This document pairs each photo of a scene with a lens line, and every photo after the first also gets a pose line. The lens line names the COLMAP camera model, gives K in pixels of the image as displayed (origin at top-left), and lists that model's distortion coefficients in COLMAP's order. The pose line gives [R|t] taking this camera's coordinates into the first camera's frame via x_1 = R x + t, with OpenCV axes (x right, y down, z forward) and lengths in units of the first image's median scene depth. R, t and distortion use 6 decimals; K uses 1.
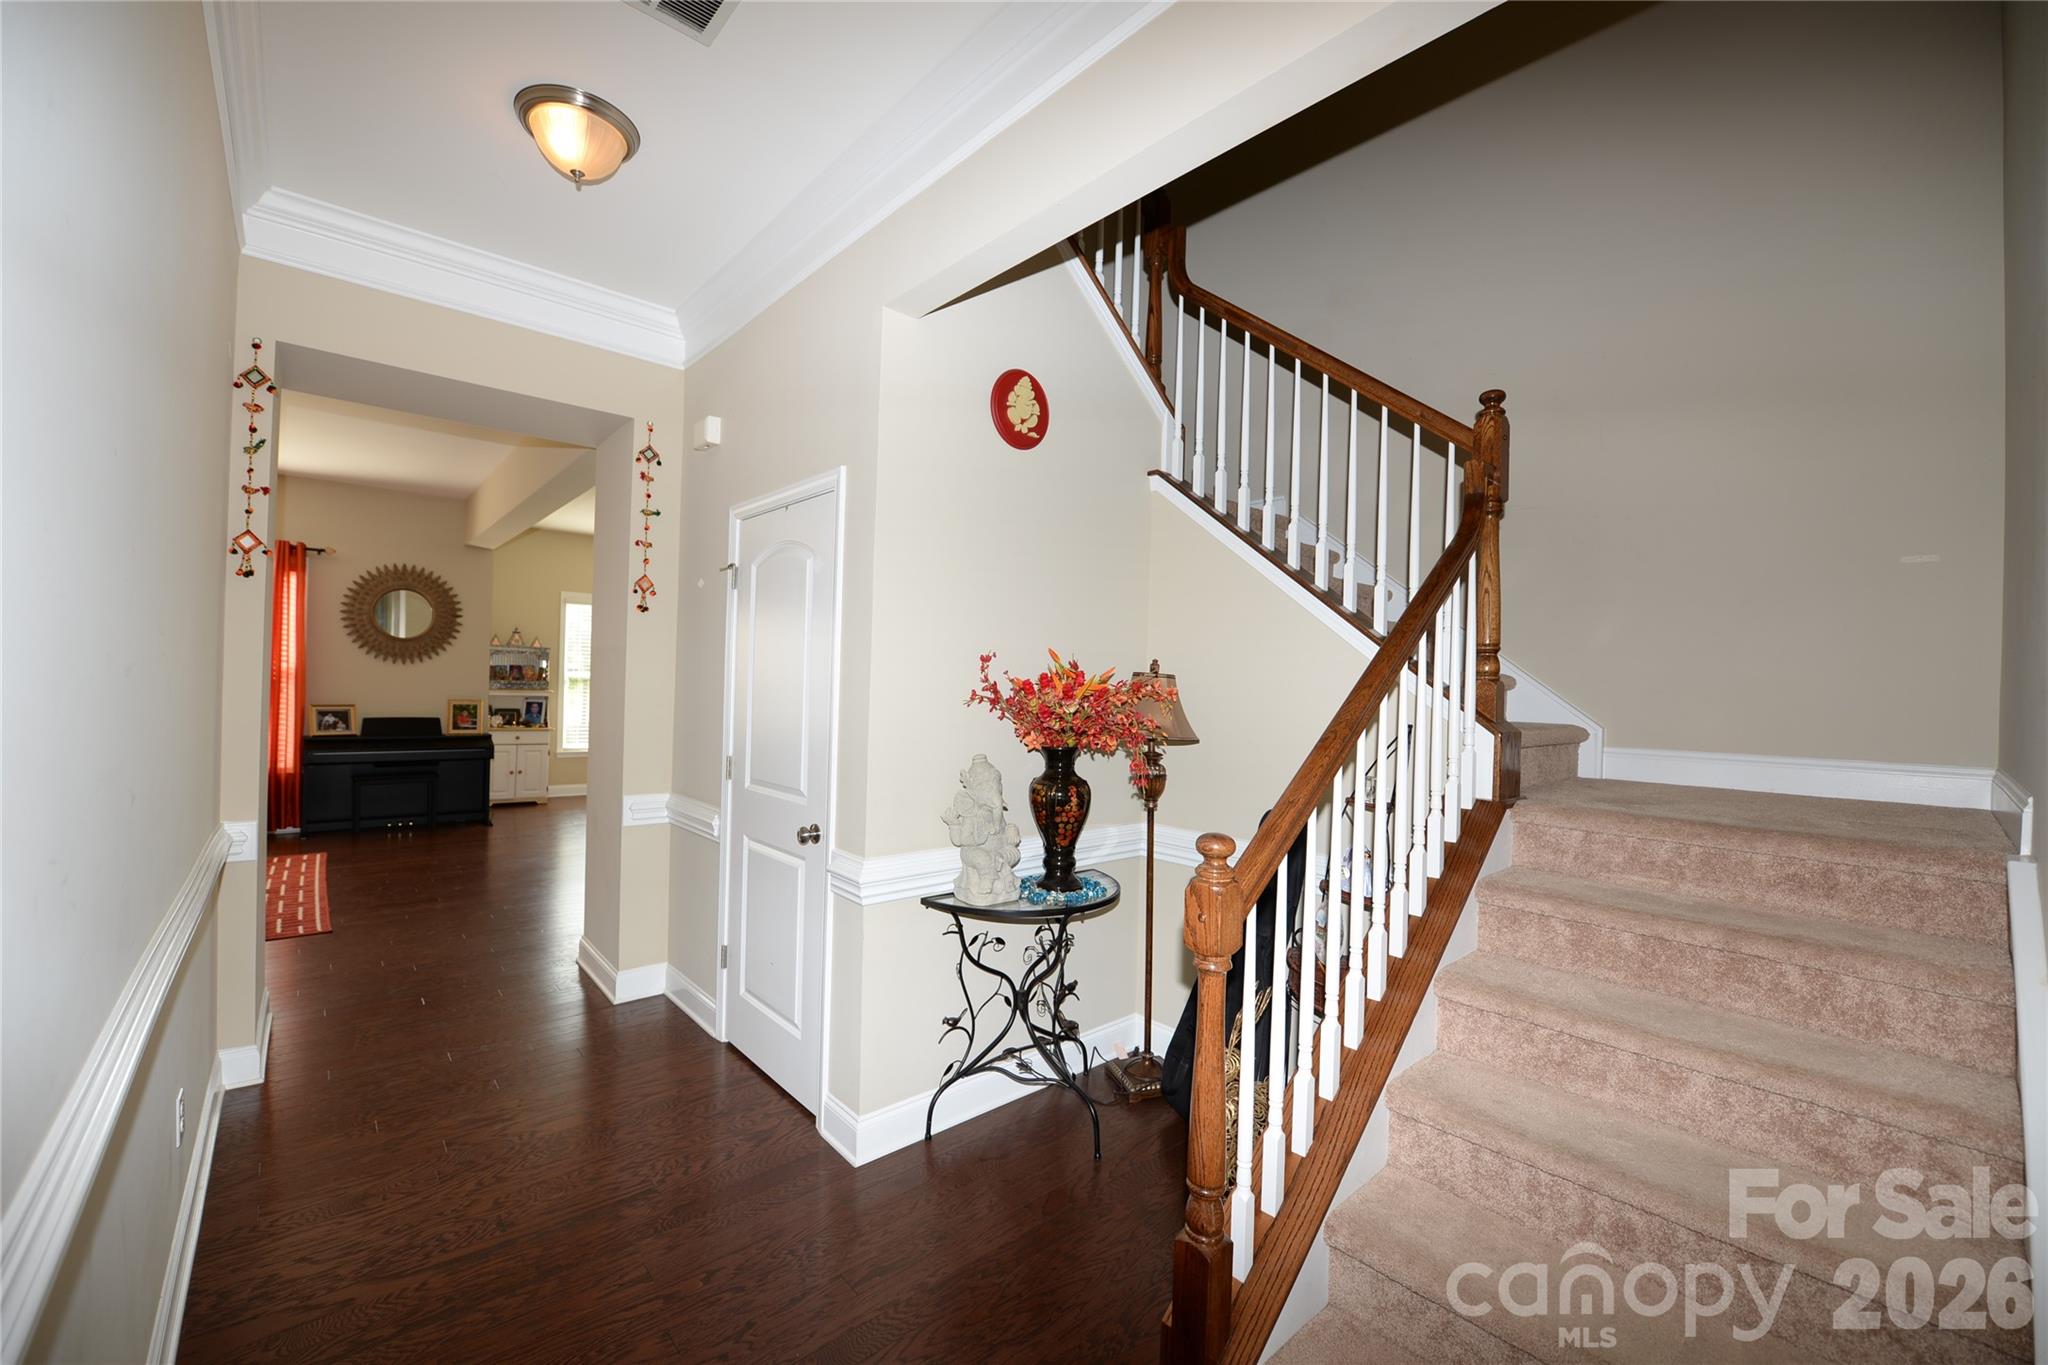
lens RADIAL K [[815.1, 0, 1017.1], [0, 815.1, 676.1], [0, 0, 1]] dist [-0.020343, -0.001342]
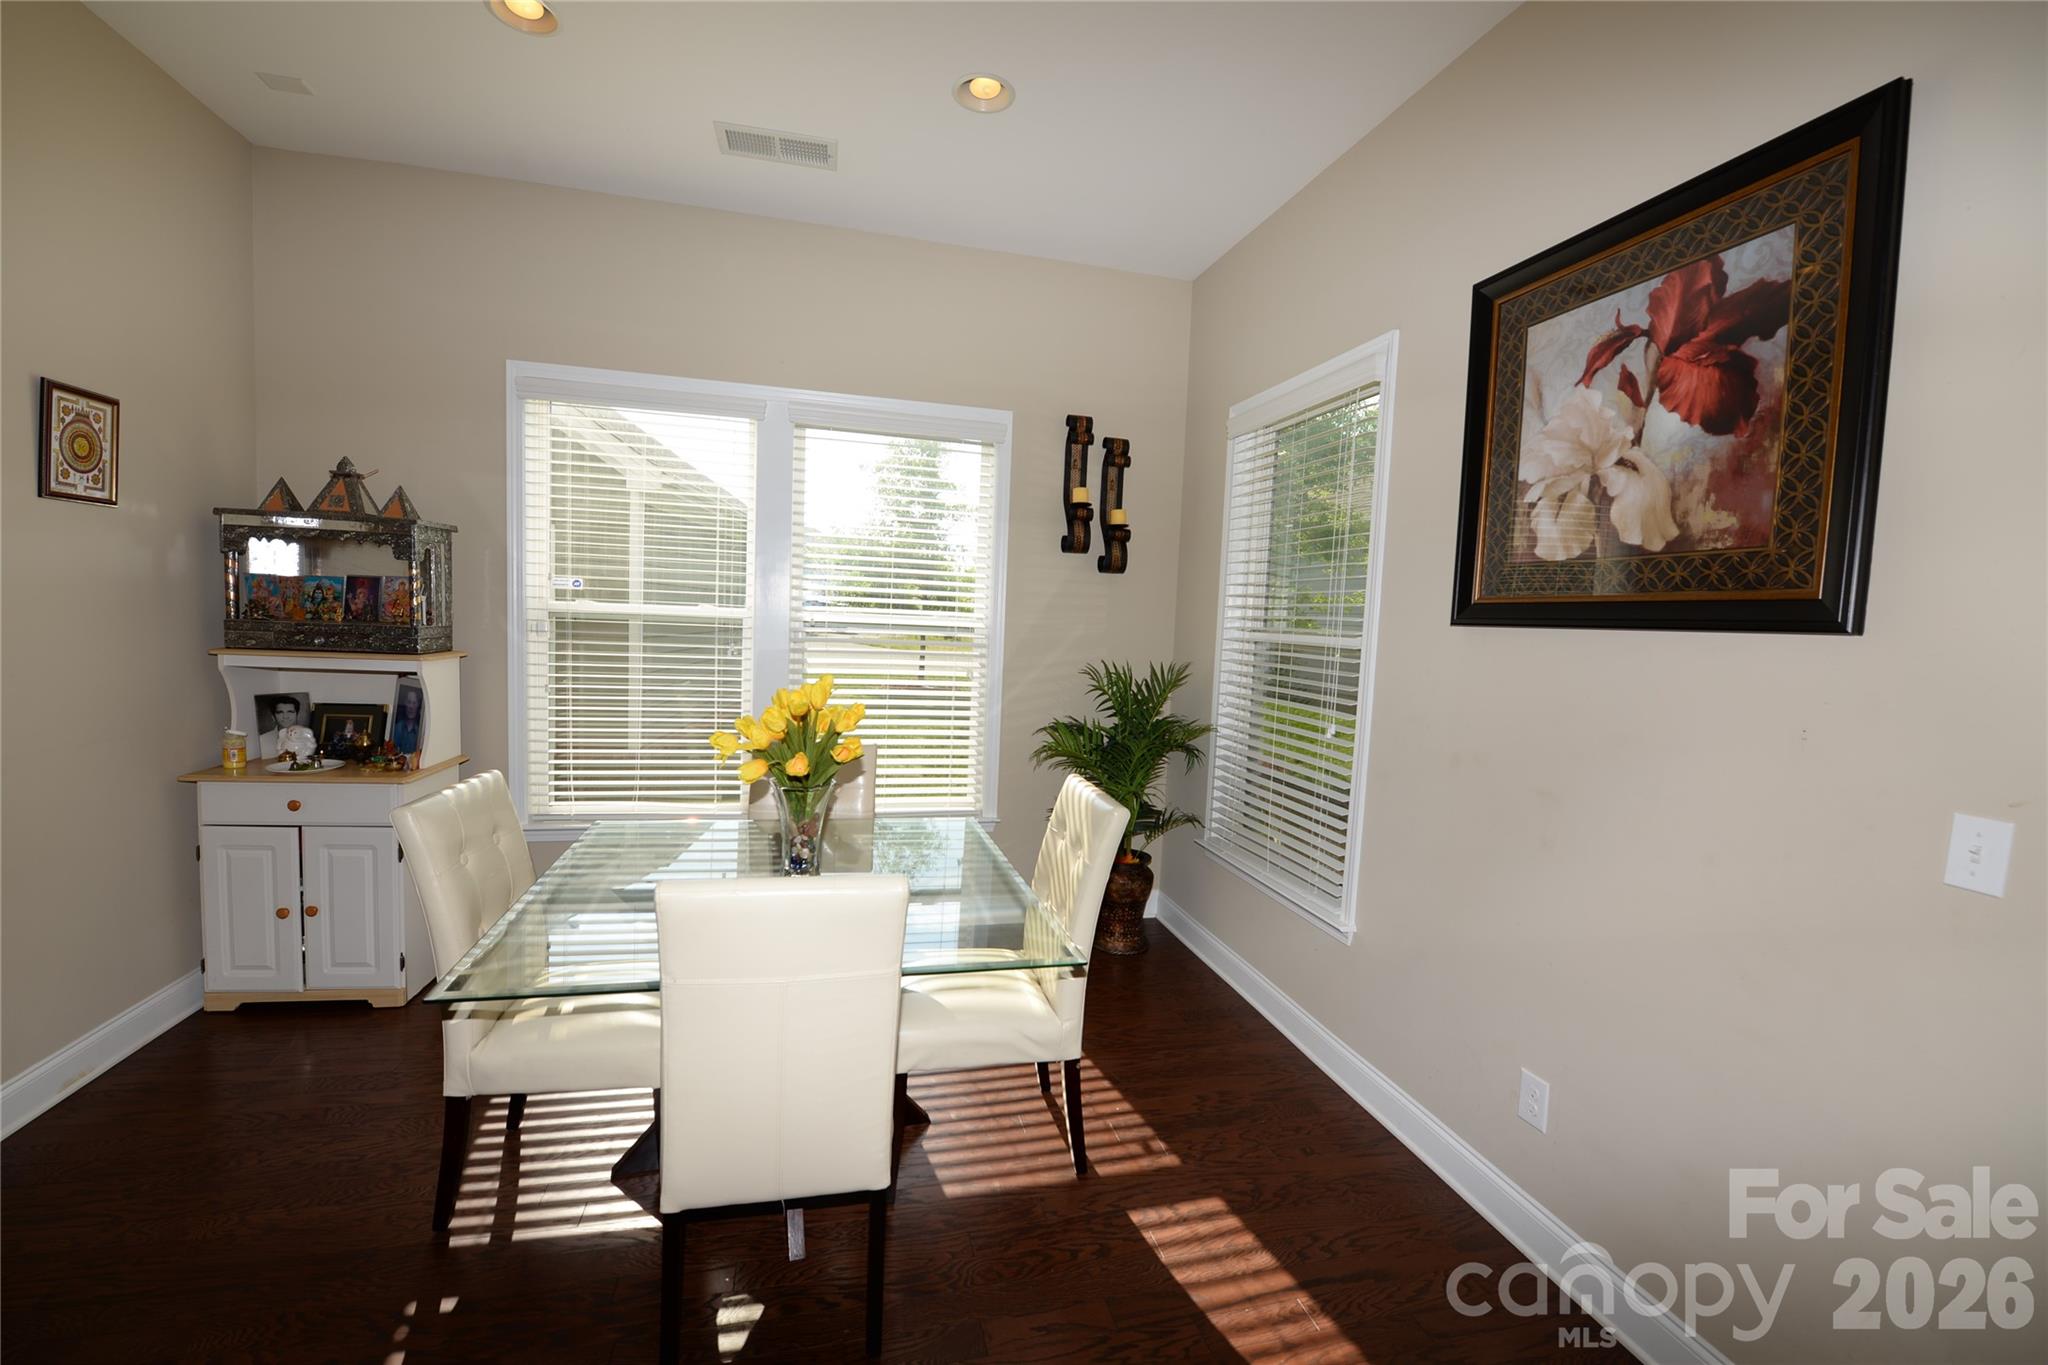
lens RADIAL K [[815.1, 0, 1005.5], [0, 815.1, 677.9], [0, 0, 1]] dist [-0.020343, -0.001342]
pose [[0.882236, 0.046041, -0.468551, -0.280322], [-0.013092, 0.997221, 0.073338, 0.000633], [0.470626, -0.058567, 0.880387, 1.027985]]
